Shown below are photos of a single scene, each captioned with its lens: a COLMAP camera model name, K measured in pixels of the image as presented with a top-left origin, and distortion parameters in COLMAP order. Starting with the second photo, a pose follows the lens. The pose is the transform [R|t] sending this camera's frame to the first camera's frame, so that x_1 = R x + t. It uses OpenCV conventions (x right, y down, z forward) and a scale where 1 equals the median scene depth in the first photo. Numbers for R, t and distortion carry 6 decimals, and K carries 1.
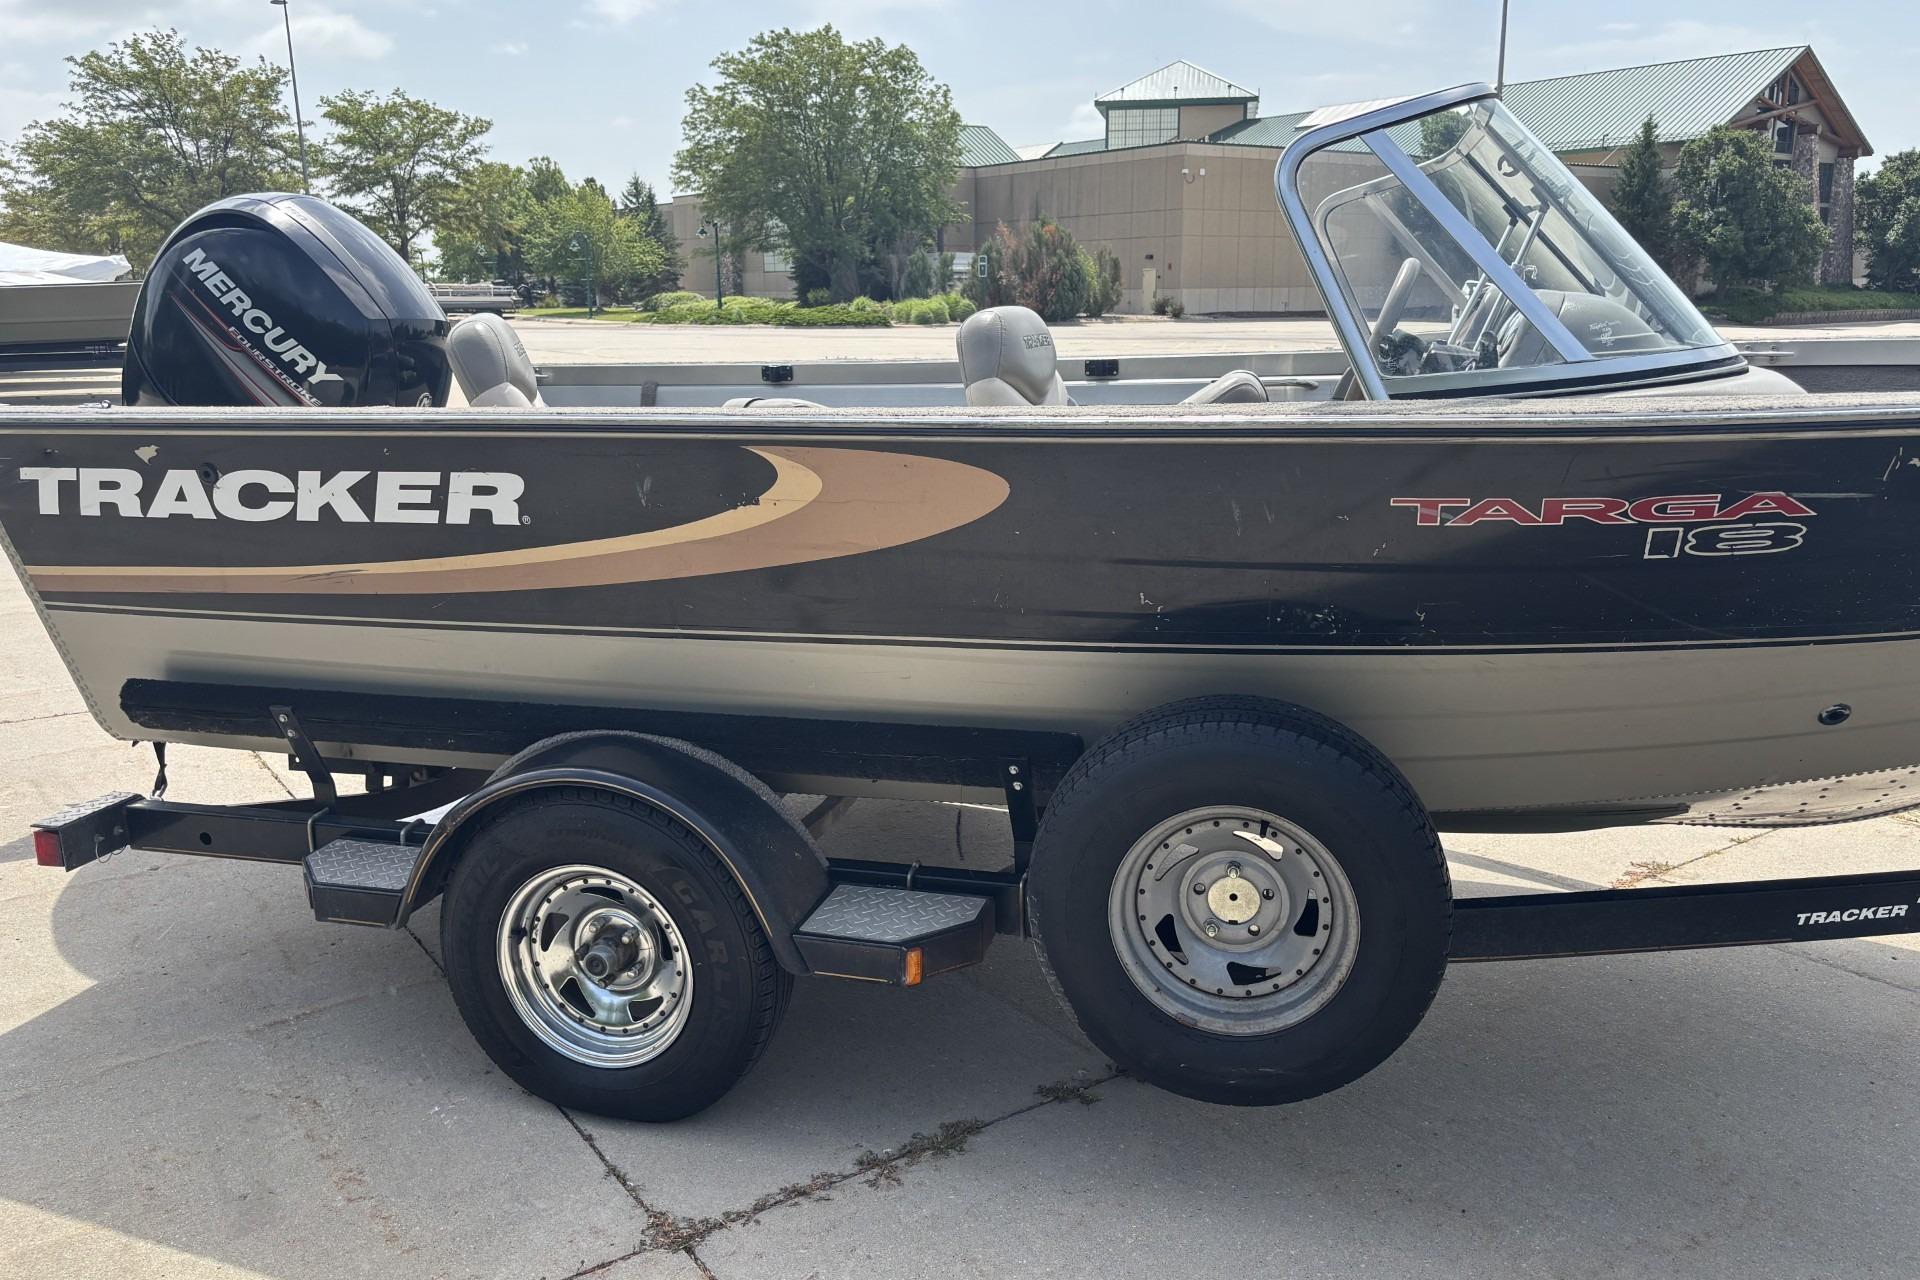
lens RADIAL K [[1475.6, 0, 940.3], [0, 1475.6, 626.1], [0, 0, 1]] dist [0.049292, -0.064466]
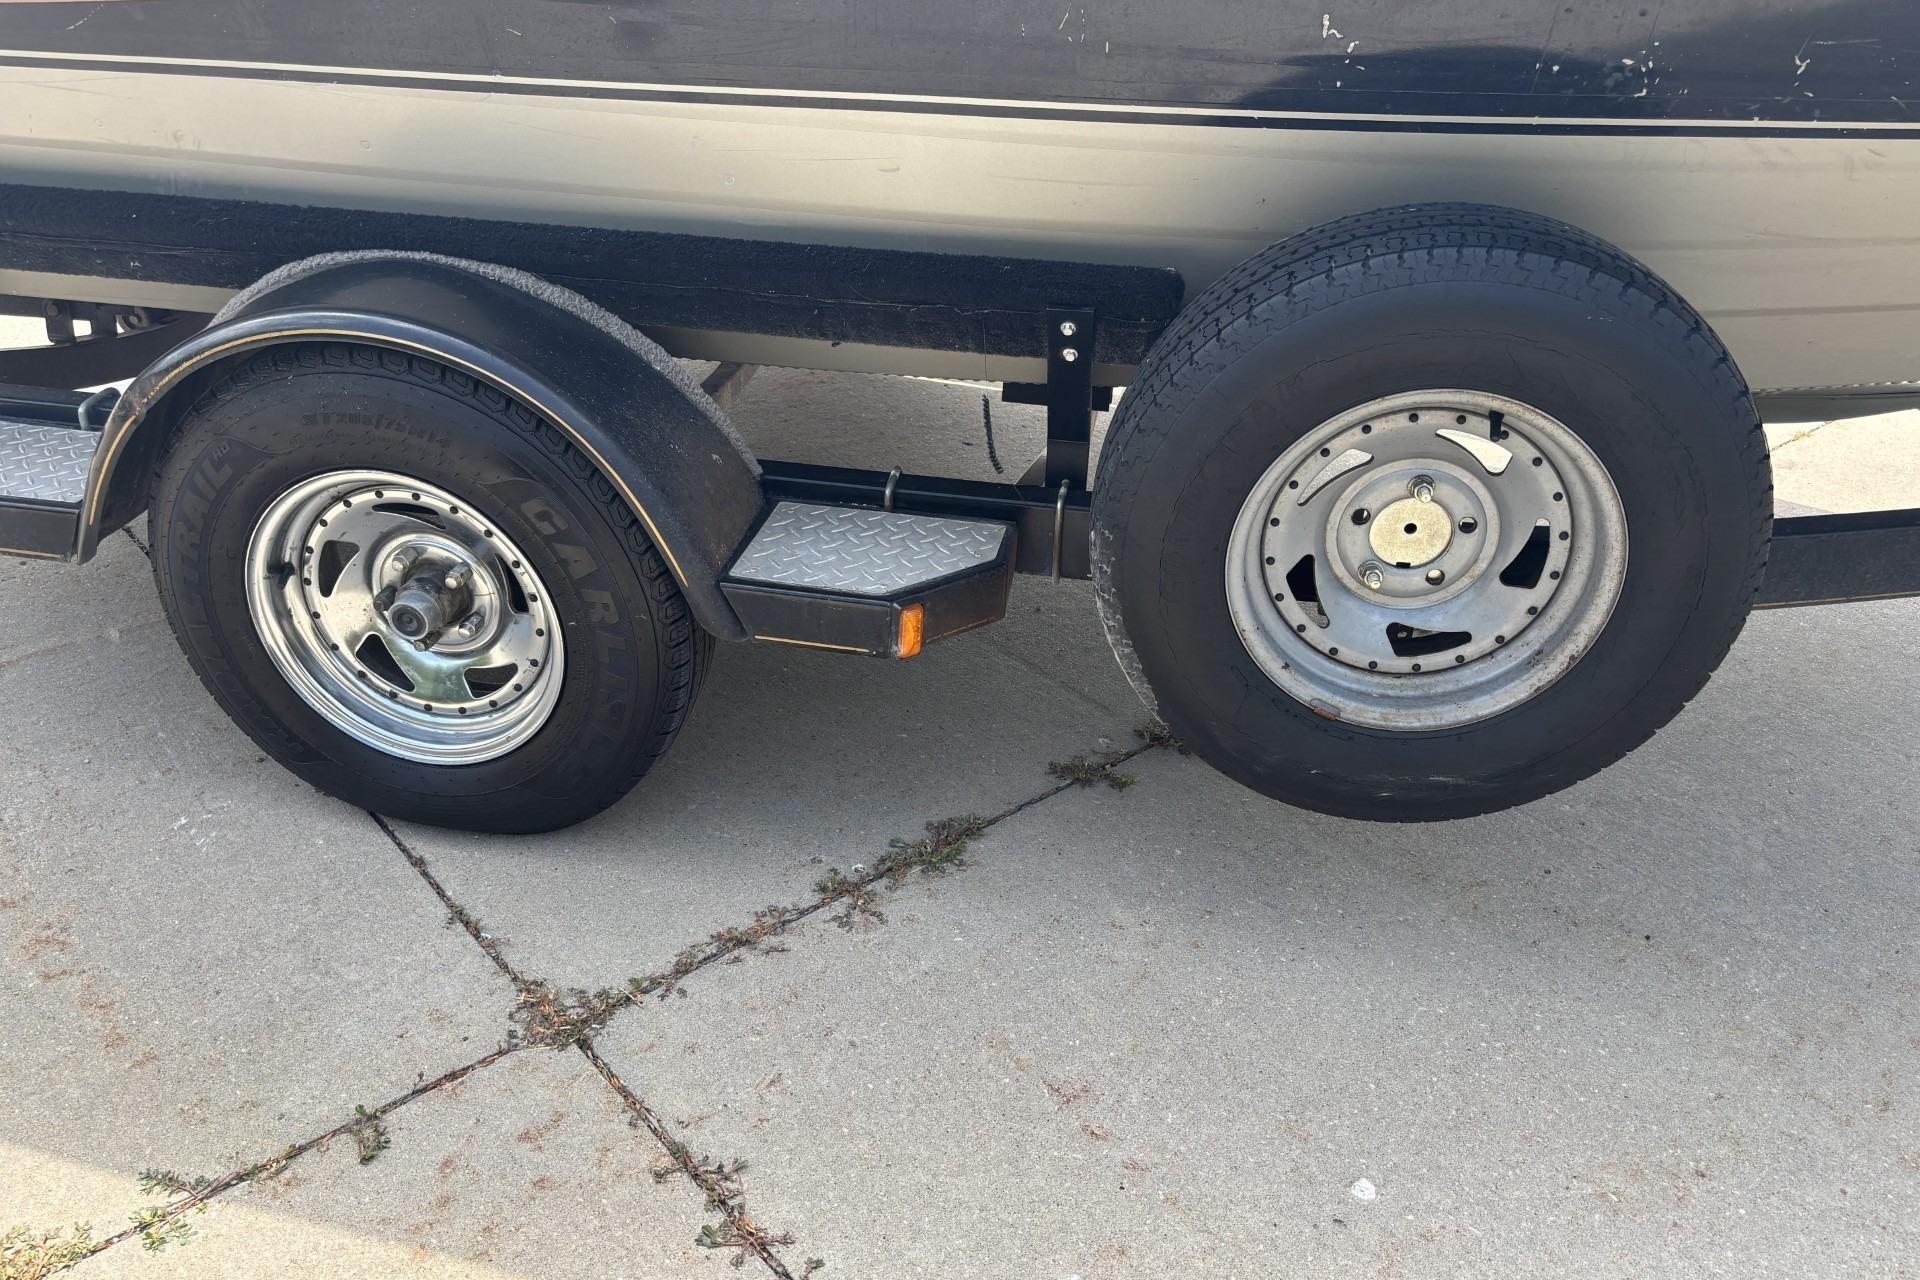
lens RADIAL K [[1475.6, 0, 955.6], [0, 1475.6, 637.2], [0, 0, 1]] dist [0.049292, -0.064466]
pose [[0.993480, -0.011314, 0.113446, -0.067211], [-0.023264, 0.954009, 0.298875, 0.034908], [-0.111610, -0.299566, 0.947525, 0.353879]]
